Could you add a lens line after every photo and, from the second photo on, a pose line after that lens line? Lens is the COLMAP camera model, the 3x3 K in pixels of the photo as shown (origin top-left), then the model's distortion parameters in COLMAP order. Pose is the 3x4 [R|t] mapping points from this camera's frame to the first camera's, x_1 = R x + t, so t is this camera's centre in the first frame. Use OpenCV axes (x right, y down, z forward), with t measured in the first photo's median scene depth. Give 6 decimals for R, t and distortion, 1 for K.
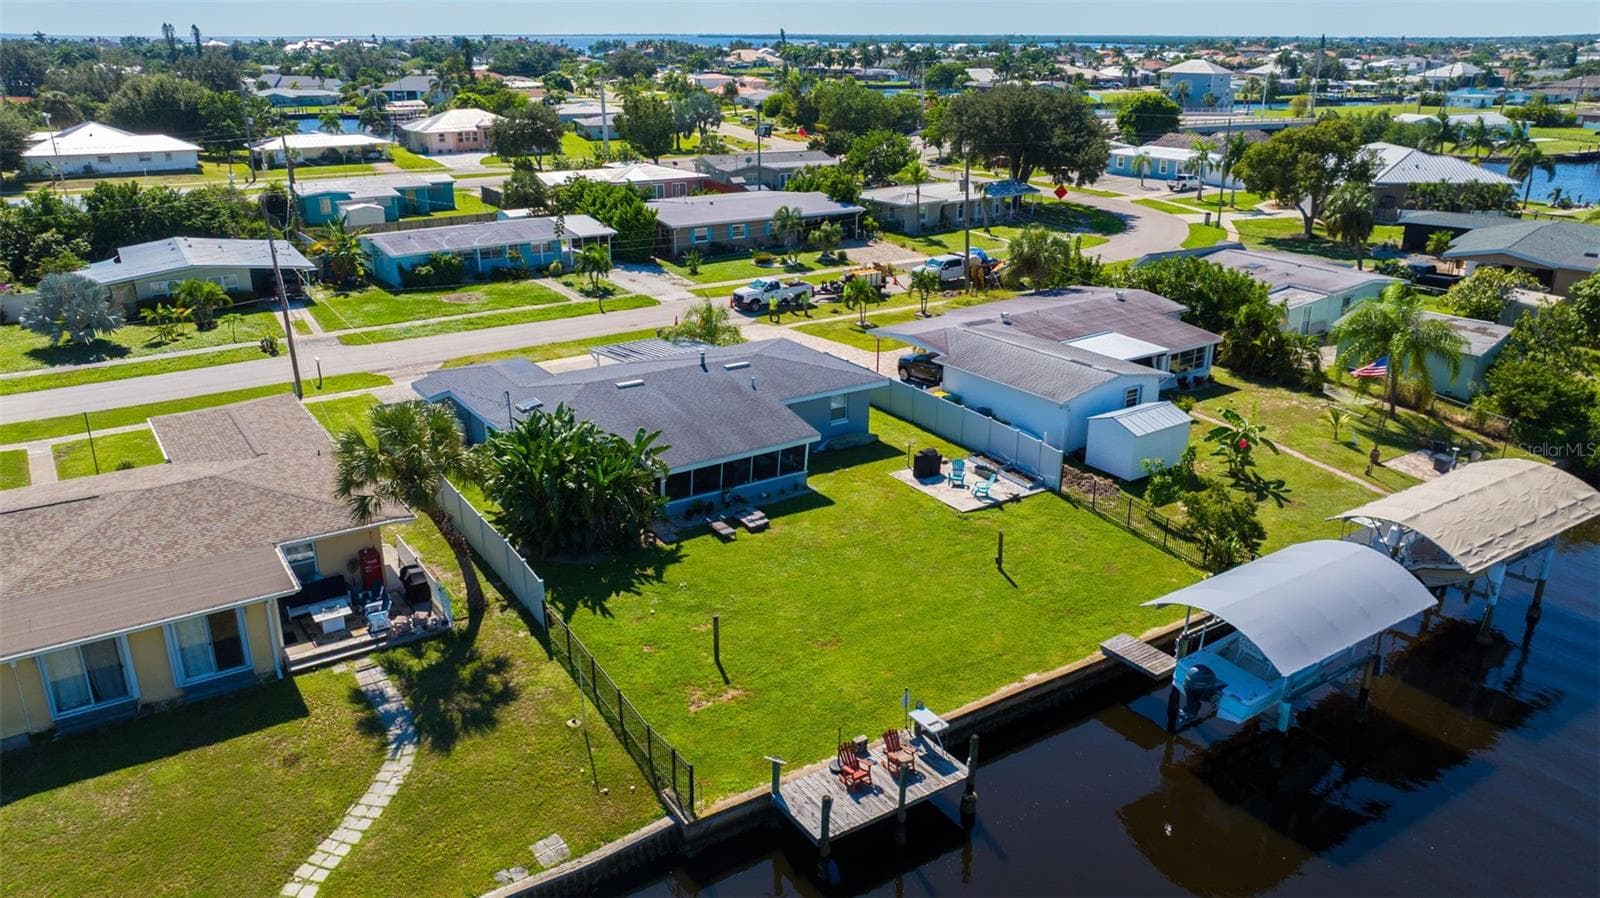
lens RADIAL K [[1147.2, 0, 808.1], [0, 1147.2, 456.4], [0, 0, 1]] dist [-0.030361, 0.021665]
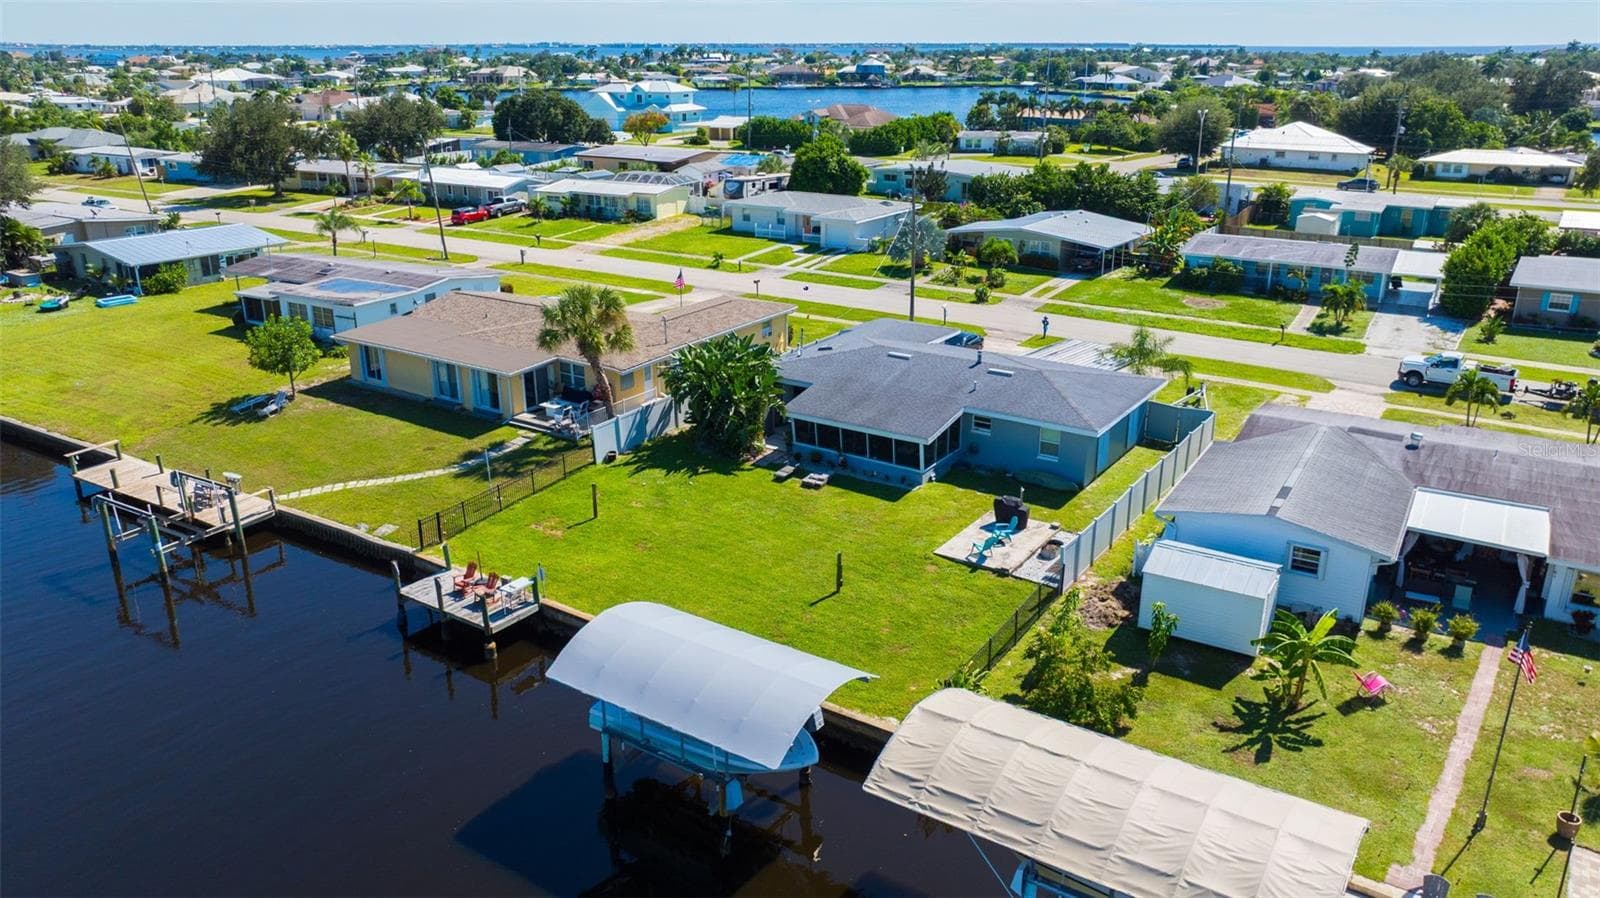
lens RADIAL K [[1147.2, 0, 796.2], [0, 1147.2, 439.3], [0, 0, 1]] dist [-0.030361, 0.021665]
pose [[0.369997, 0.300540, -0.879078, 0.782355], [-0.318118, 0.930012, 0.184061, -0.153608], [0.872871, 0.211549, 0.439709, 0.411861]]
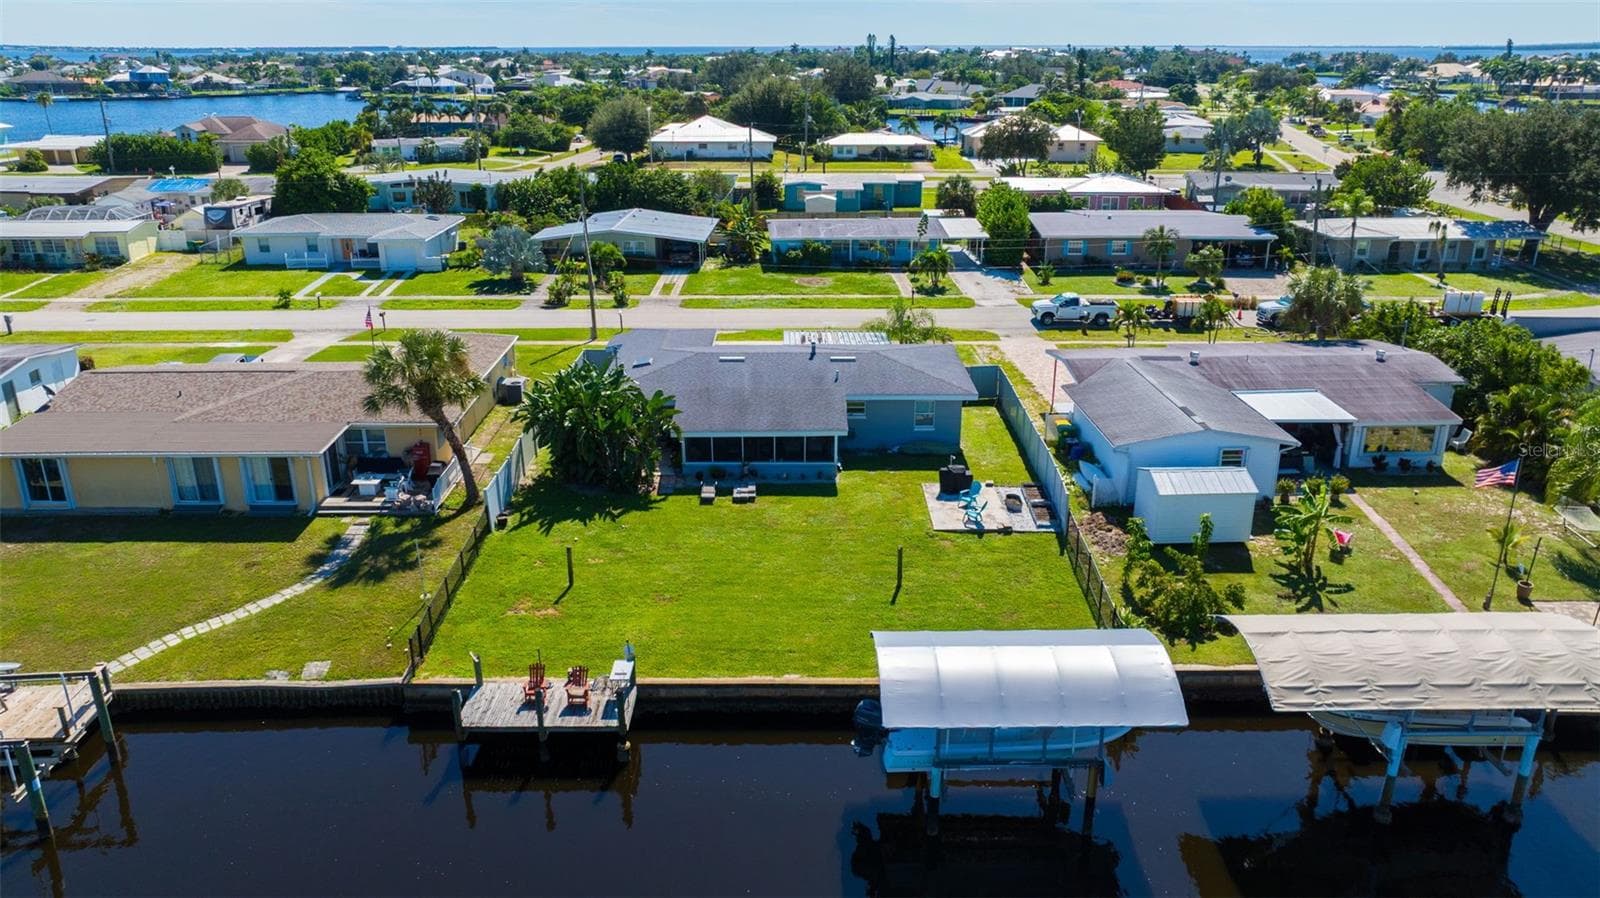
lens RADIAL K [[1147.2, 0, 801.4], [0, 1147.2, 446.9], [0, 0, 1]] dist [-0.030361, 0.021665]
pose [[0.832908, 0.180372, -0.523192, 0.475642], [-0.188380, 0.981344, 0.038426, -0.033010], [0.520362, 0.066554, 0.851348, 0.086533]]
